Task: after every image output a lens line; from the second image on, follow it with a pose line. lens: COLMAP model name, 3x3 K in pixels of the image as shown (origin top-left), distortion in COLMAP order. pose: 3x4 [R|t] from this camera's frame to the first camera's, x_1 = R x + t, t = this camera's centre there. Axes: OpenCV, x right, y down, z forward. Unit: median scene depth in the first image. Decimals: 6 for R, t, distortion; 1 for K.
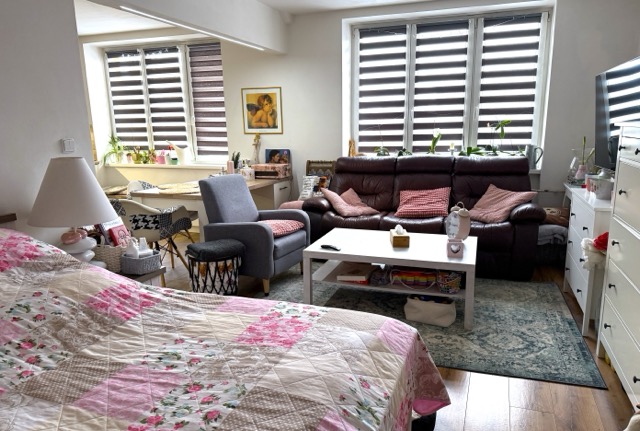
lens RADIAL K [[457.9, 0, 322.1], [0, 457.9, 224.7], [0, 0, 1]] dist [0.056055, -0.000772]
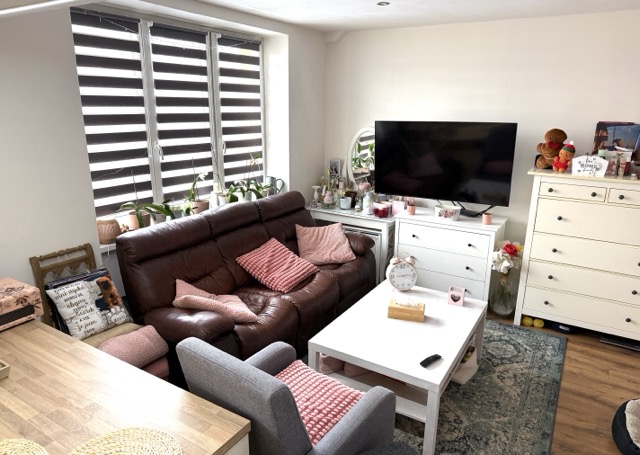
lens RADIAL K [[449.3, 0, 320.0], [0, 449.3, 227.5], [0, 0, 1]] dist [0.001257, -0.005878]
pose [[0.217116, -0.239058, 0.946421, -1.253491], [0.192847, 0.960944, 0.198486, -0.641662], [-0.956907, 0.139420, 0.254738, 1.815127]]
